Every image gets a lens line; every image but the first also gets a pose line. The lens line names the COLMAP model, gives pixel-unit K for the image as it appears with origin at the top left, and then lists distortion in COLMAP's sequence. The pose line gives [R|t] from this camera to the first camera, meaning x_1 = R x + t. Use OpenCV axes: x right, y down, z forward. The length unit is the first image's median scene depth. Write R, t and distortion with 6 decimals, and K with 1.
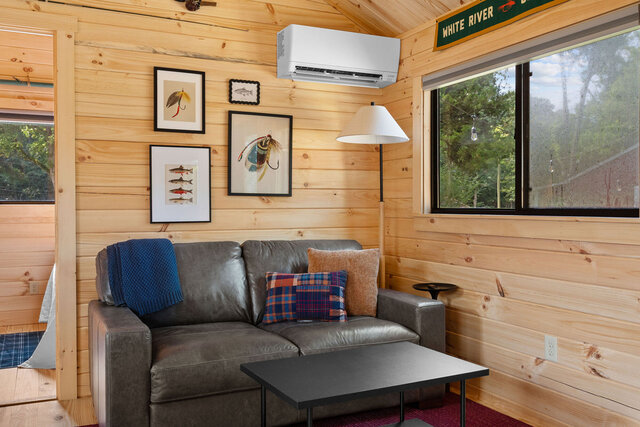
lens RADIAL K [[570.9, 0, 316.8], [0, 570.9, 210.6], [0, 0, 1]] dist [0.003829, 0.004607]
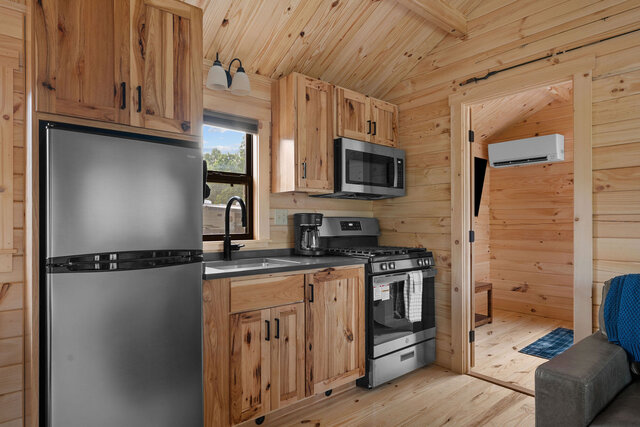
lens RADIAL K [[371.8, 0, 317.9], [0, 371.8, 221.7], [0, 0, 1]] dist [0.002842, 0.000600]
pose [[0.261092, 0.000439, -0.965314, 0.107826], [-0.009888, 0.999949, -0.002220, -0.023438], [0.965263, 0.010124, 0.261083, 0.330634]]
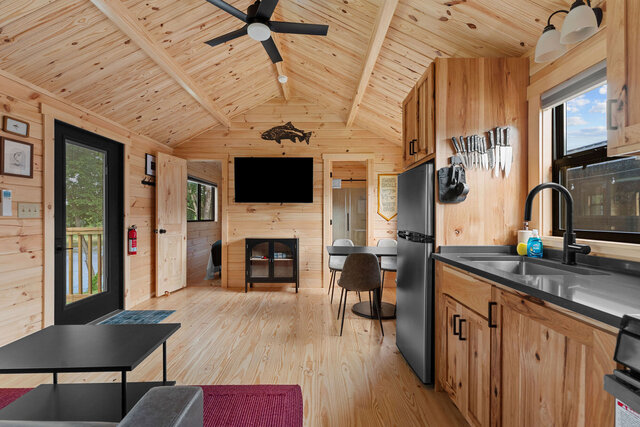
lens RADIAL K [[276.6, 0, 321.4], [0, 276.6, 214.5], [0, 0, 1]] dist [-0.000407, 0.000004]
pose [[-0.902321, 0.005366, 0.431031, -0.498060], [0.007809, 0.999962, 0.003898, -0.027819], [-0.430994, 0.006883, -0.902329, 0.910009]]
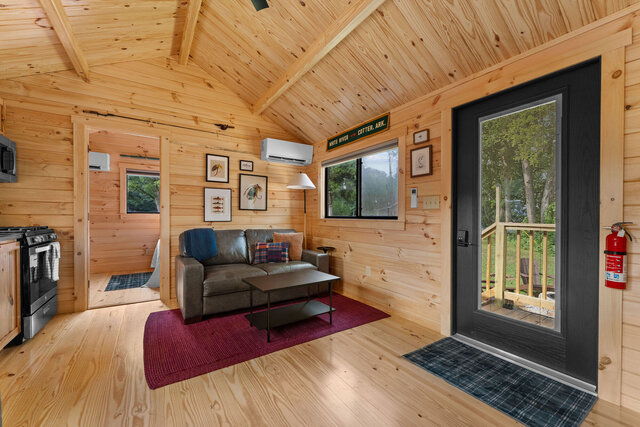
lens RADIAL K [[258.8, 0, 317.5], [0, 258.8, 219.7], [0, 0, 1]] dist [0.001275, 0.000051]
pose [[0.992119, 0.007078, 0.125097, 0.031912], [-0.007479, 0.999968, 0.002733, 0.008247], [-0.125074, -0.003647, 0.992141, -0.092201]]
